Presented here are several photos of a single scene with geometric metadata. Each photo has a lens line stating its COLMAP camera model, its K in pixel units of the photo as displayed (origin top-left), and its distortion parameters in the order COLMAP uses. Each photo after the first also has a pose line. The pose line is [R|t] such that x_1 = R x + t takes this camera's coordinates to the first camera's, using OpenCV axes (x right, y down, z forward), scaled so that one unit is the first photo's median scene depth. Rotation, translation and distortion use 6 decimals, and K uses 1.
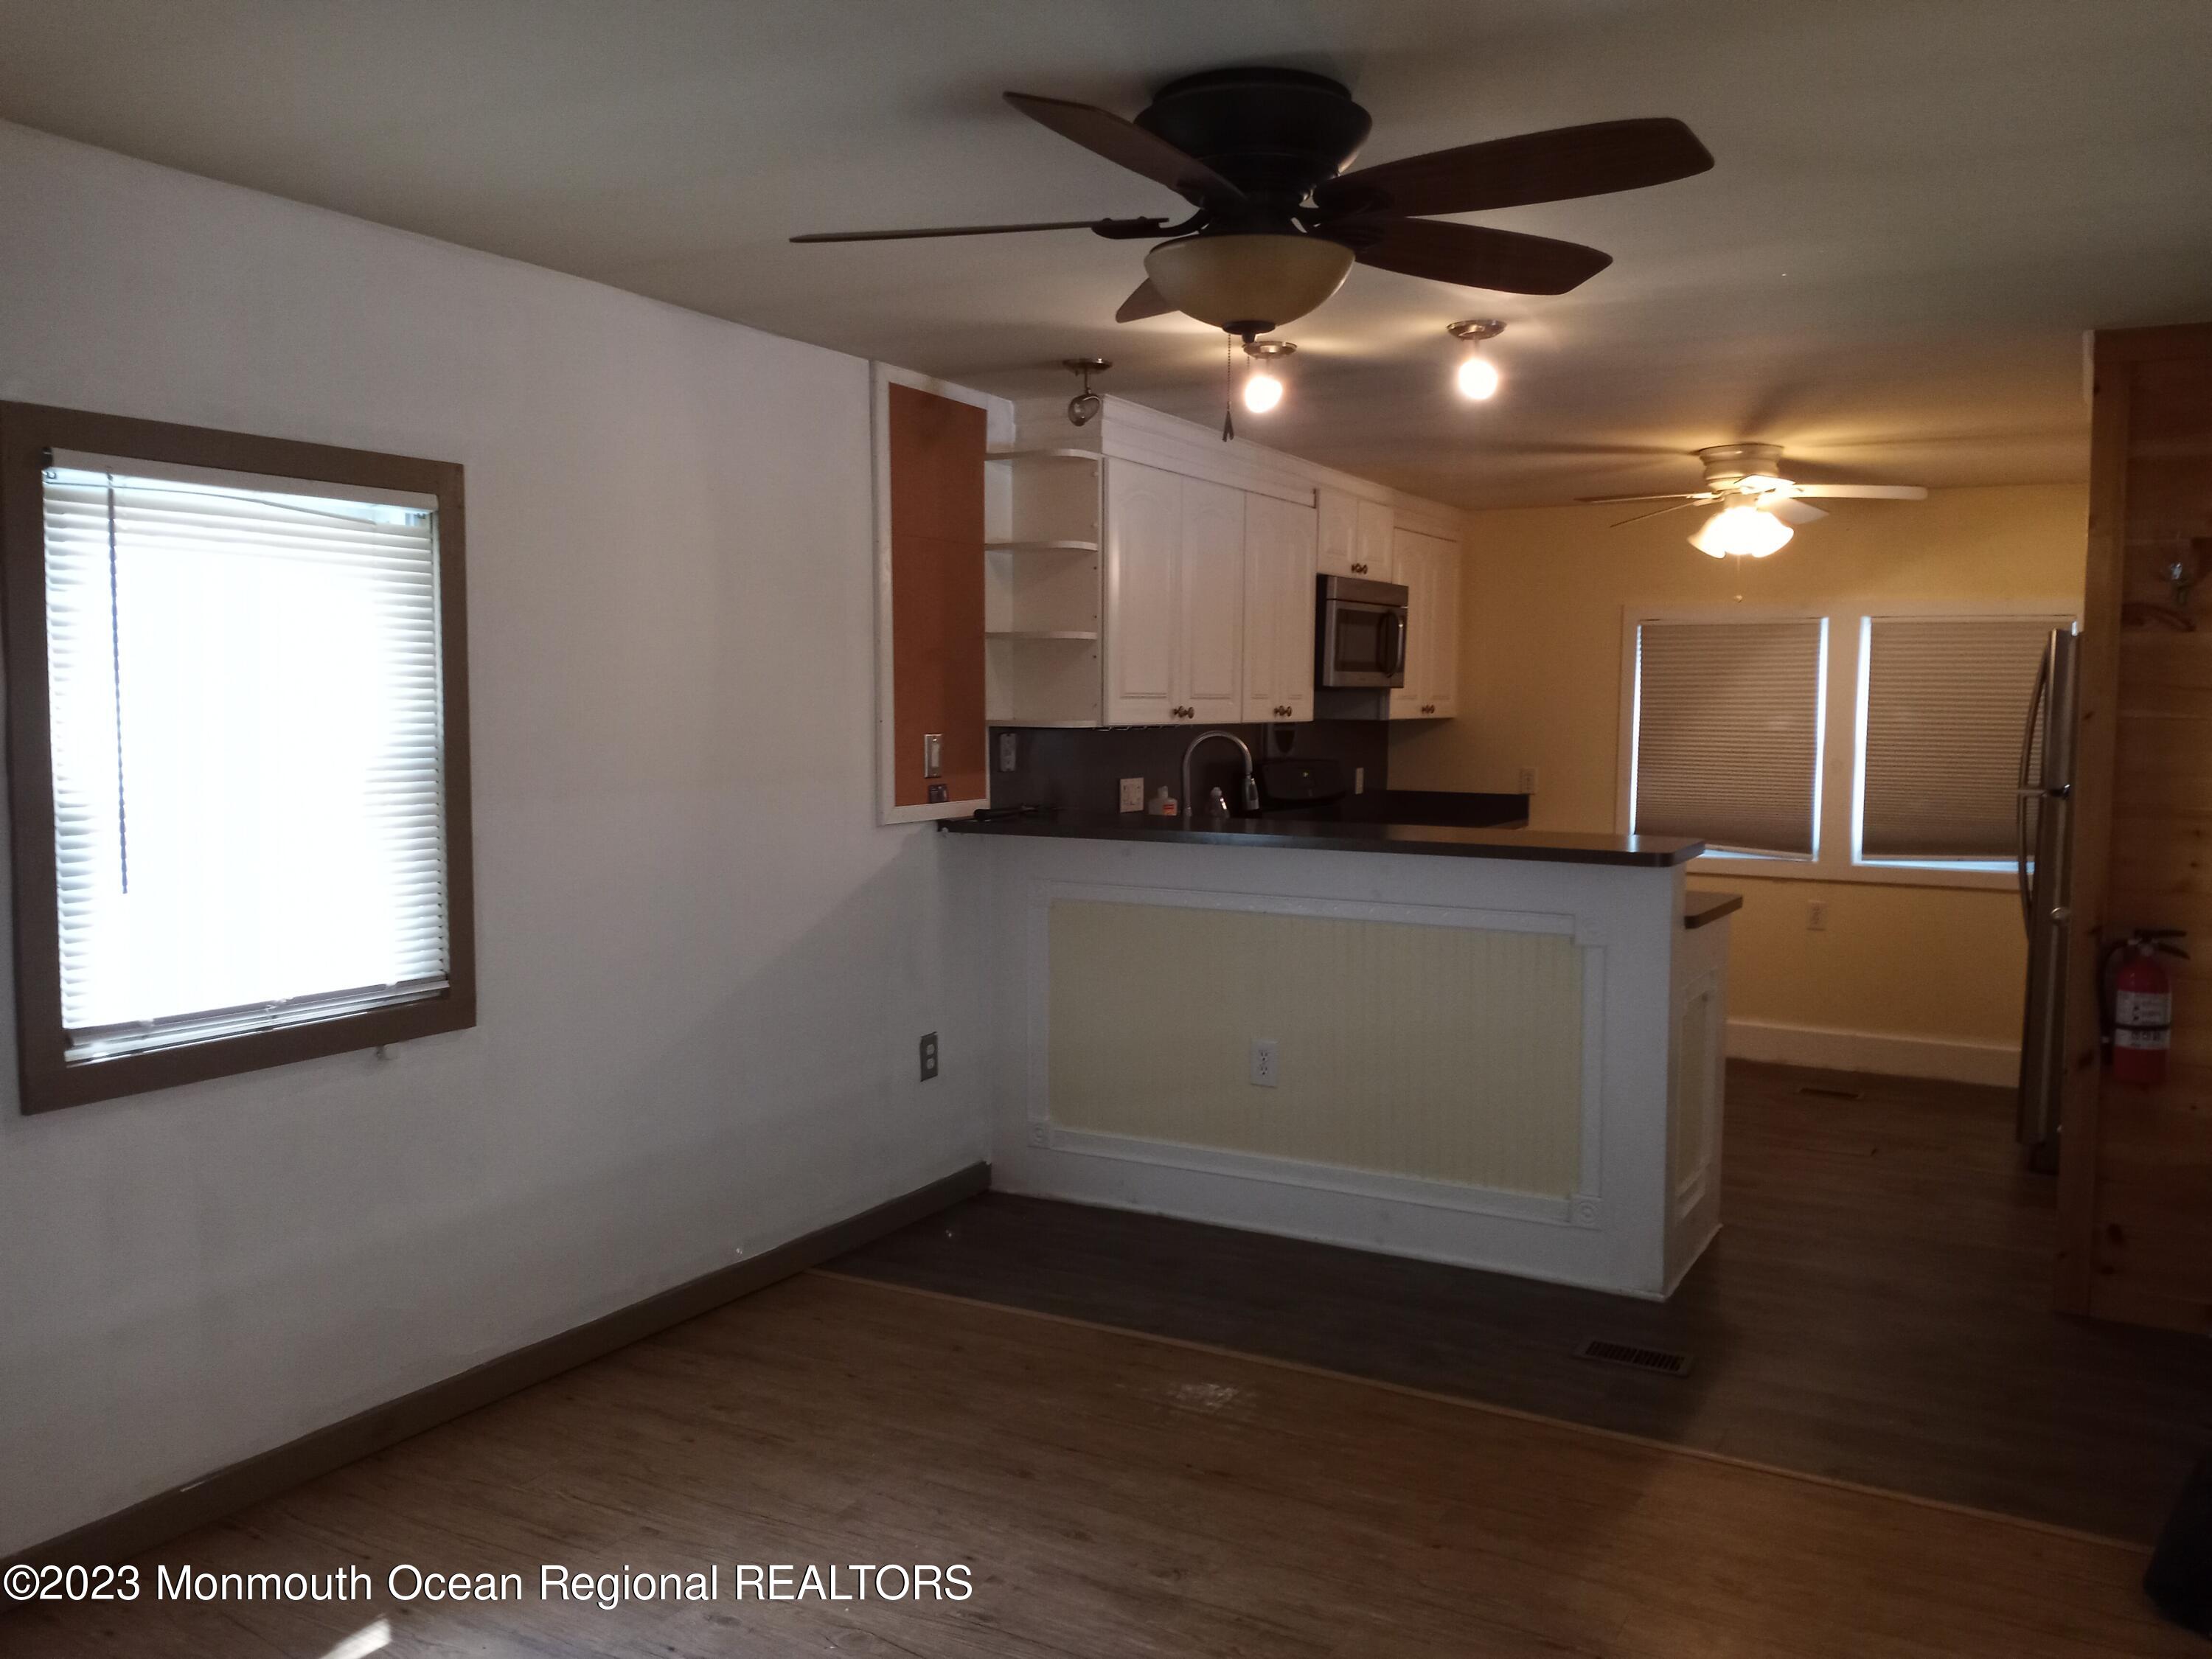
lens RADIAL K [[1845.9, 0, 1132.8], [0, 1845.9, 838.0], [0, 0, 1]] dist [0.100392, -0.196379]
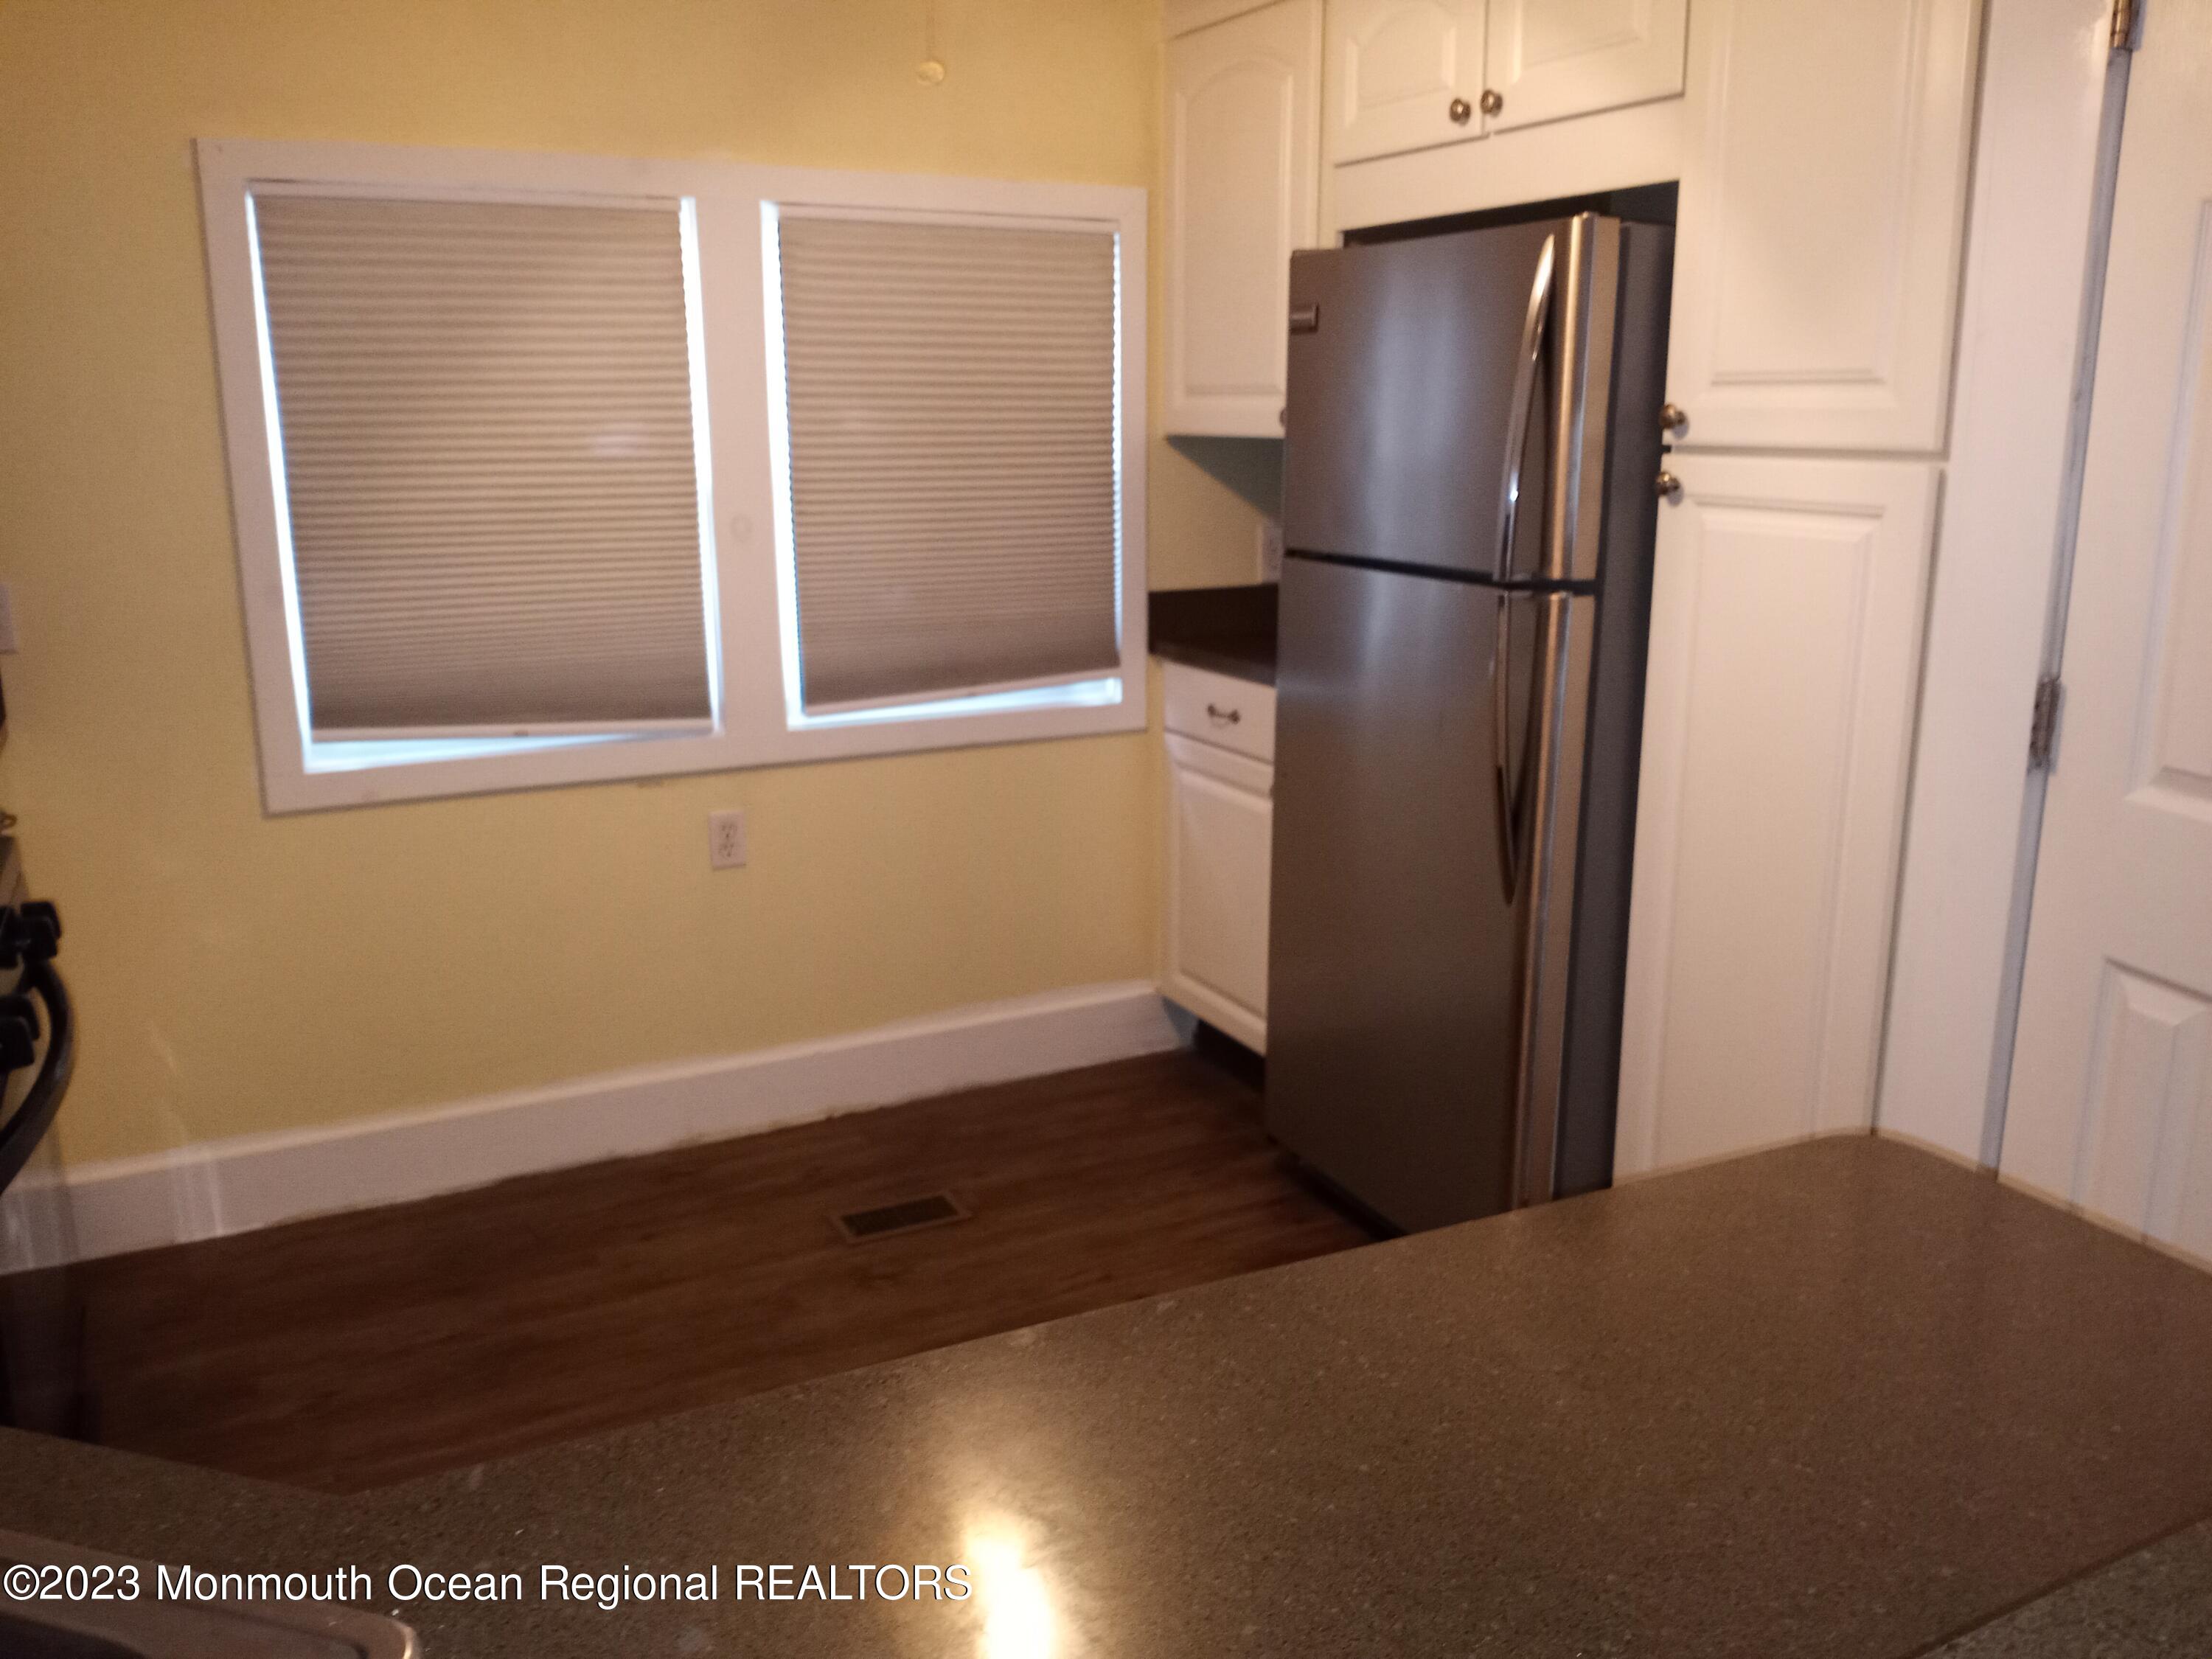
lens RADIAL K [[1845.9, 0, 1132.8], [0, 1845.9, 838.0], [0, 0, 1]] dist [0.100392, -0.196379]
pose [[0.582431, -0.201864, 0.787417, 0.044936], [0.071960, 0.977676, 0.197413, -0.048169], [-0.809689, -0.058317, 0.583955, 0.636502]]
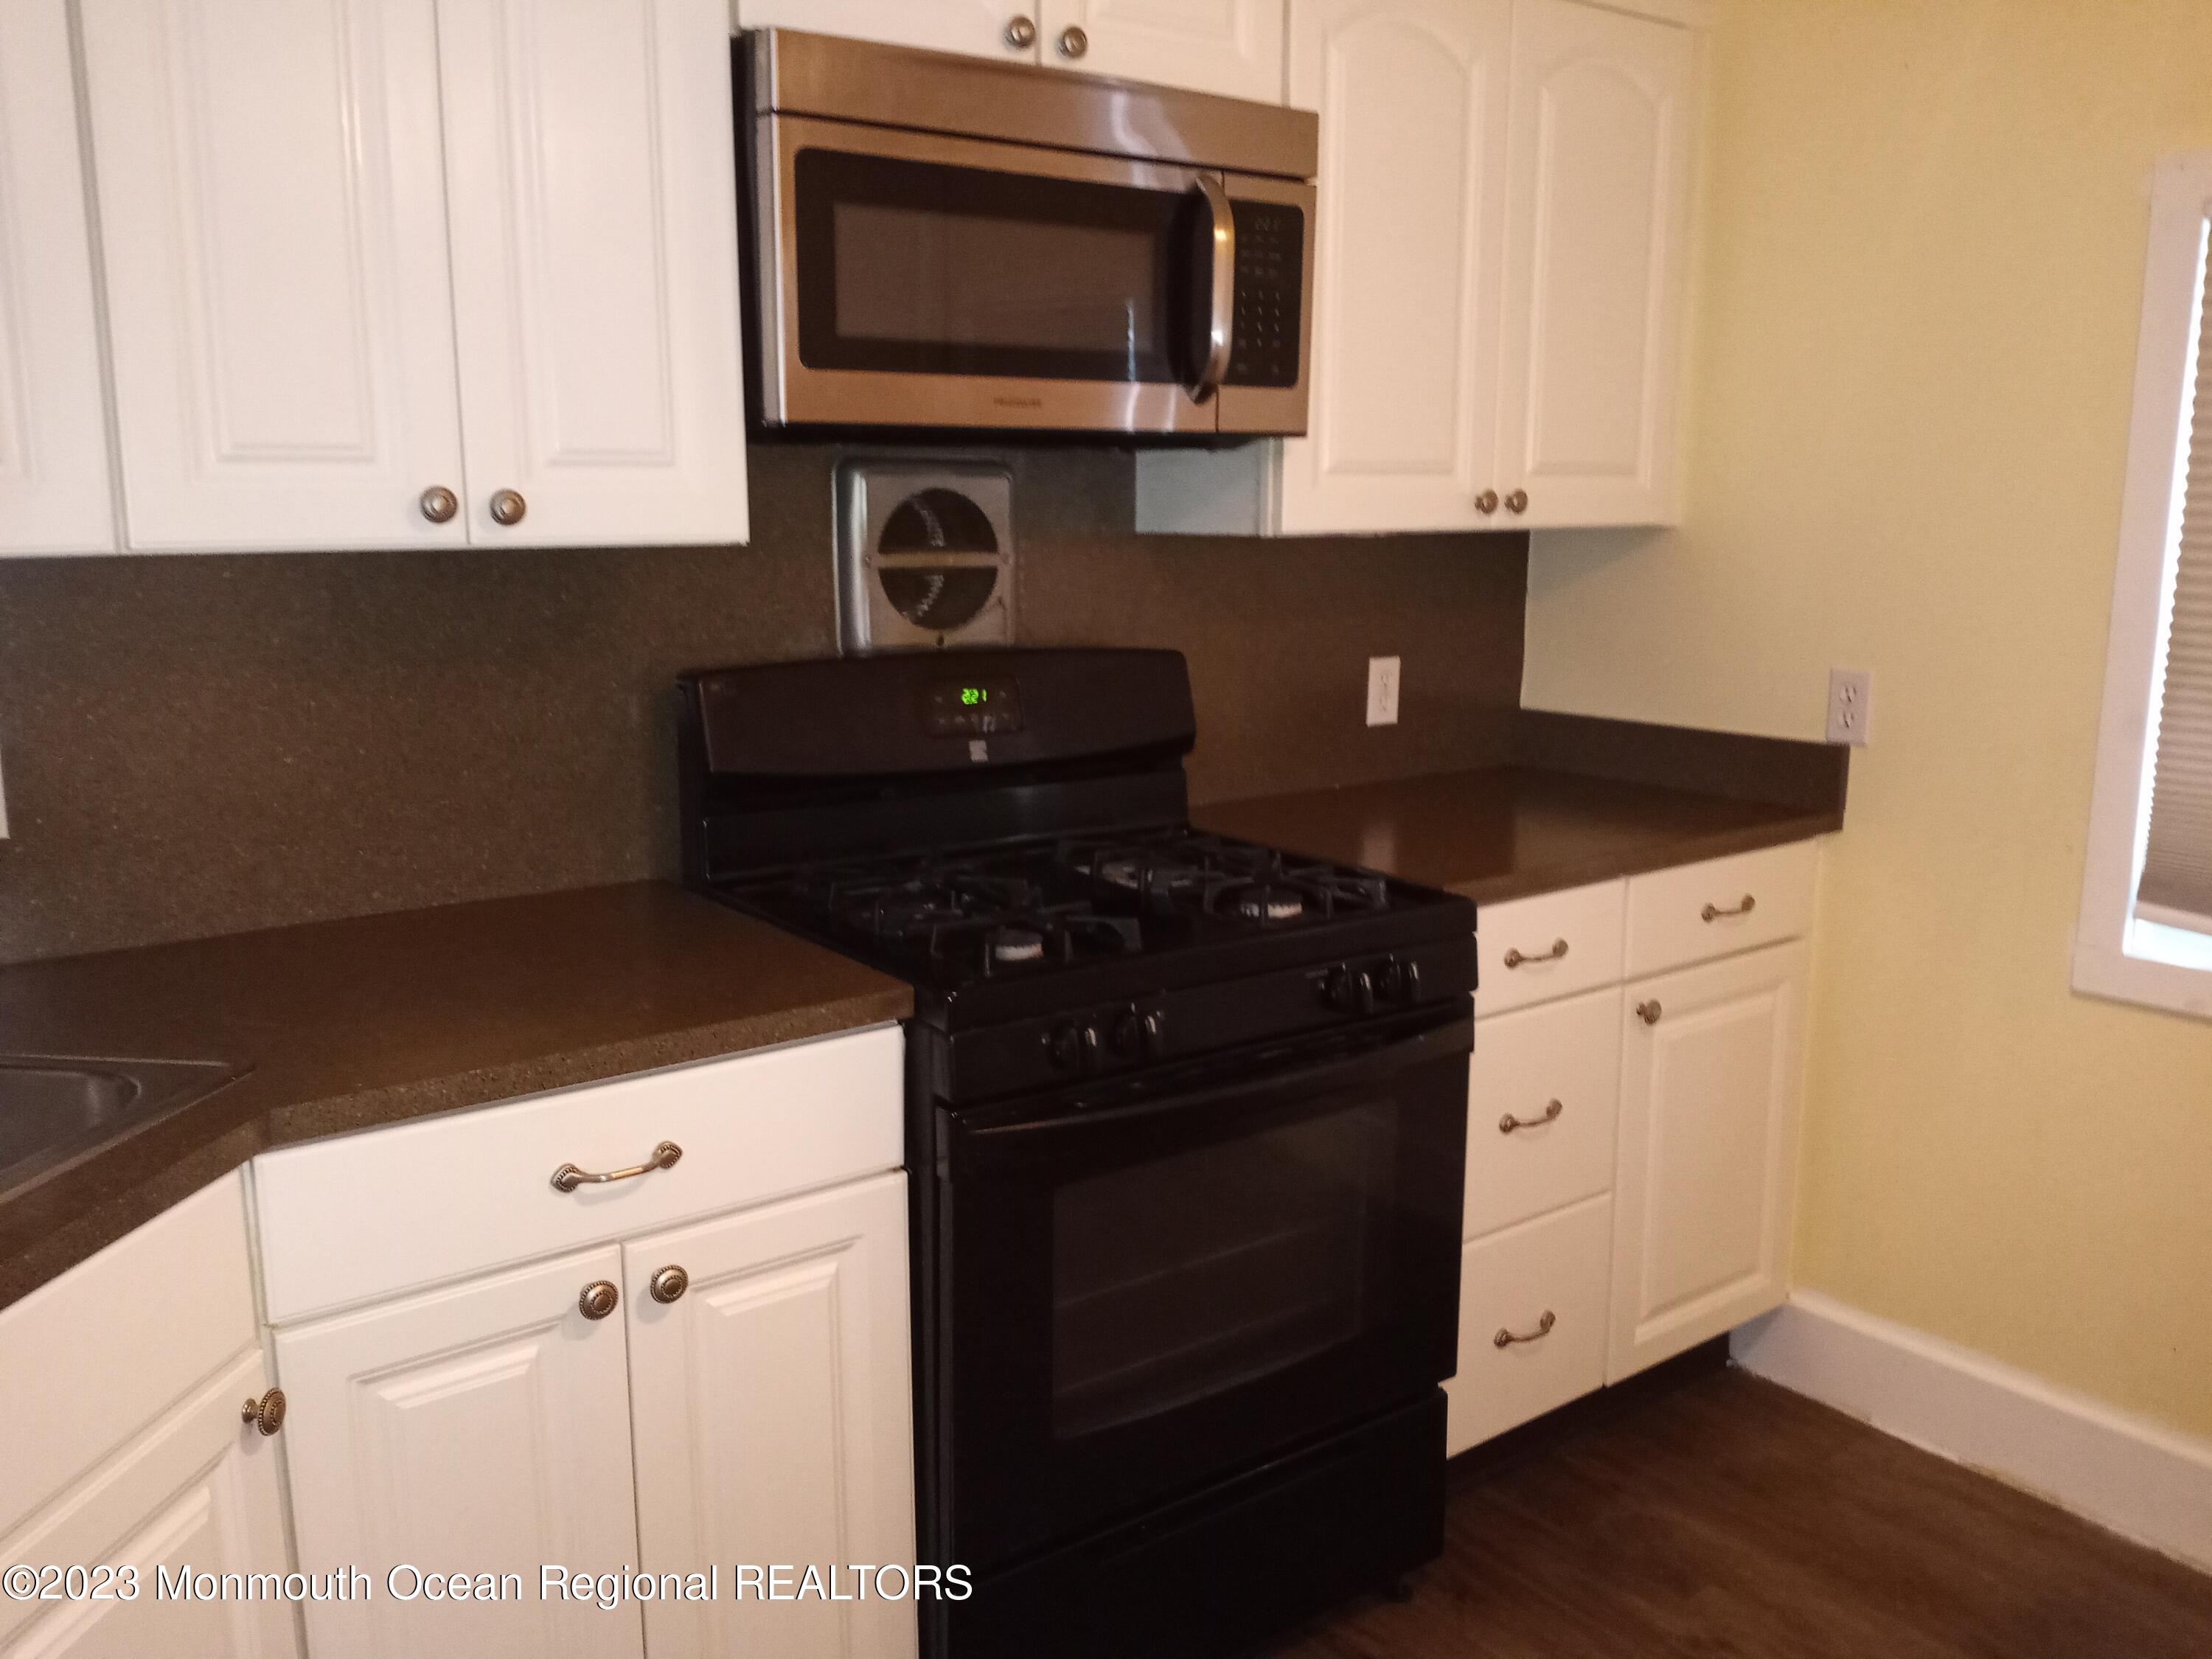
lens RADIAL K [[1845.9, 0, 1132.8], [0, 1845.9, 838.0], [0, 0, 1]] dist [0.100392, -0.196379]
pose [[0.905613, 0.076556, -0.417138, 0.255447], [-0.029948, 0.992661, 0.117163, -0.046710], [0.423046, -0.093612, 0.901260, 0.664063]]
